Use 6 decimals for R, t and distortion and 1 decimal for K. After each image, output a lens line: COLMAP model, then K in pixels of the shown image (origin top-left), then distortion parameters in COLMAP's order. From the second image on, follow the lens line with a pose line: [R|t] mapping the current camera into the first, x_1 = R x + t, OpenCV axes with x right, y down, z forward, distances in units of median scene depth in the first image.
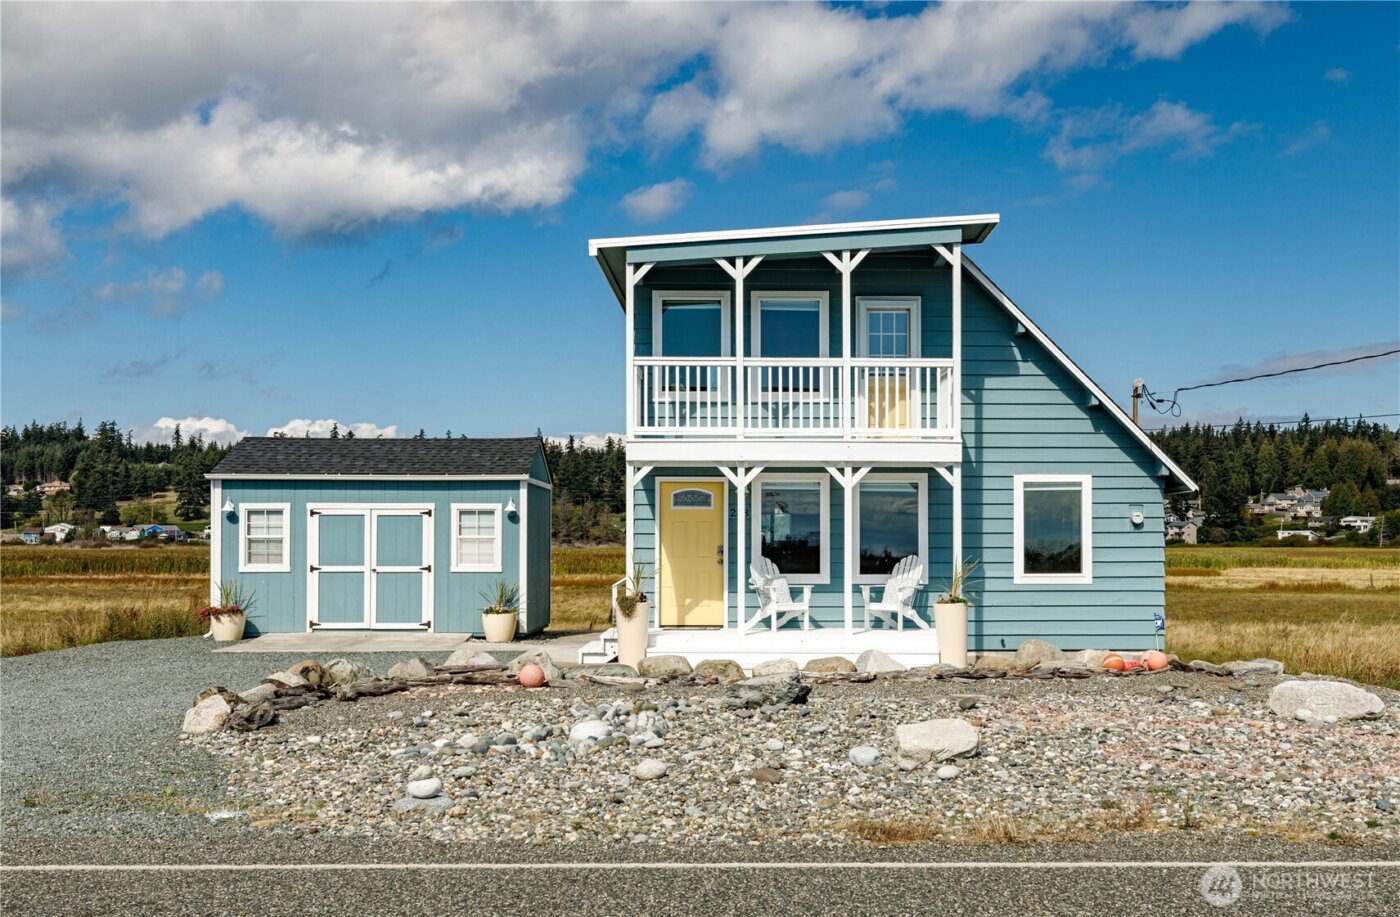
lens RADIAL K [[1523.0, 0, 772.6], [0, 1523.0, 509.0], [0, 0, 1]] dist [0.002727, 0.000000]
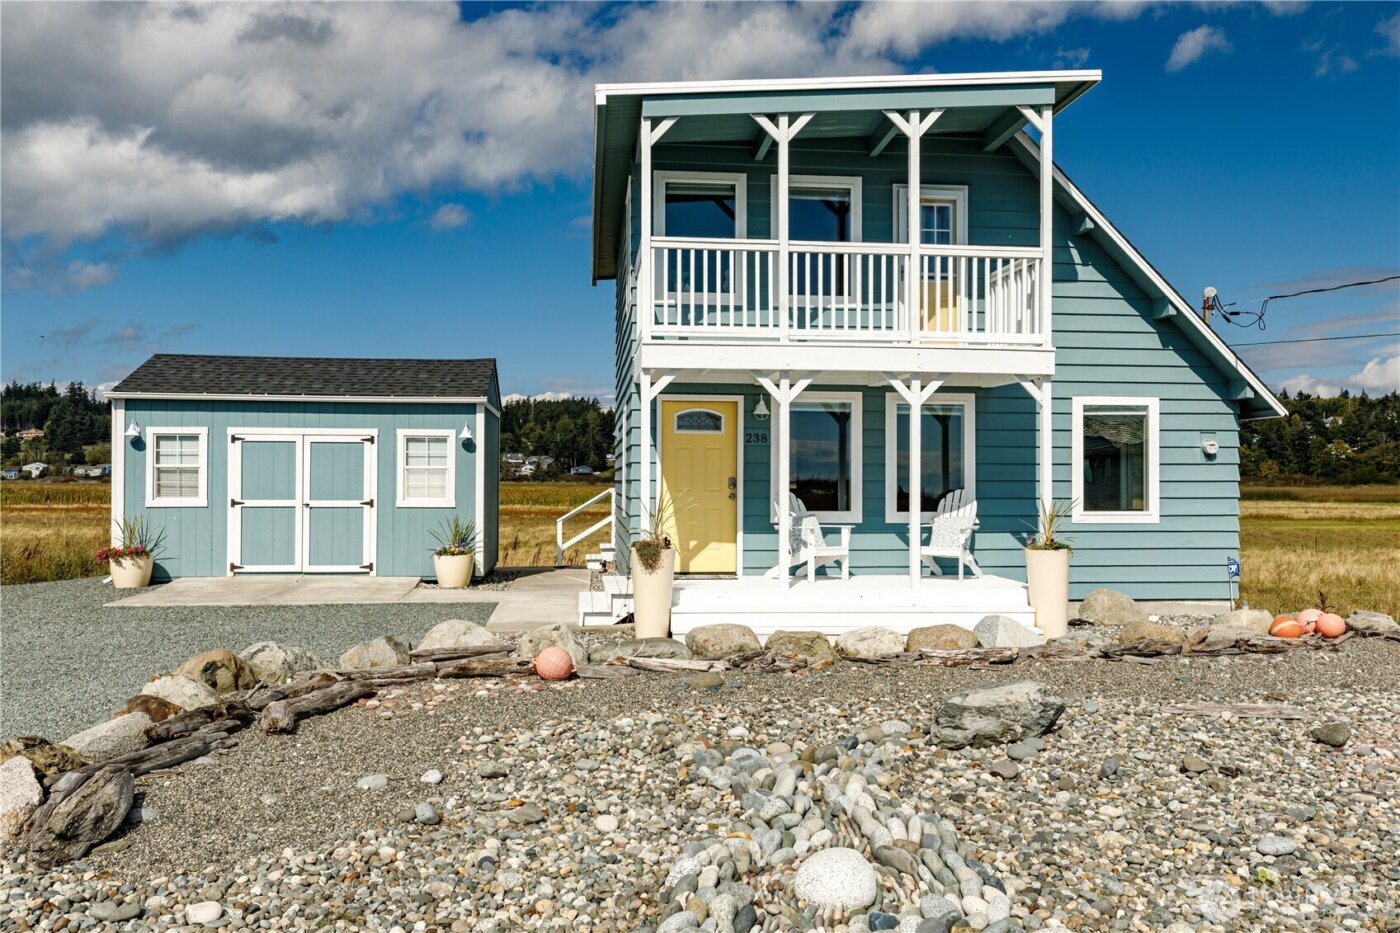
lens RADIAL K [[1155.3, 0, 703.1], [0, 1155.3, 465.4], [0, 0, 1]] dist [0.003883, 0.010472]
pose [[0.996406, 0.004728, 0.084578, -0.104603], [-0.005485, 0.999947, 0.008725, 0.011989], [-0.084532, -0.009157, 0.996379, 0.367154]]
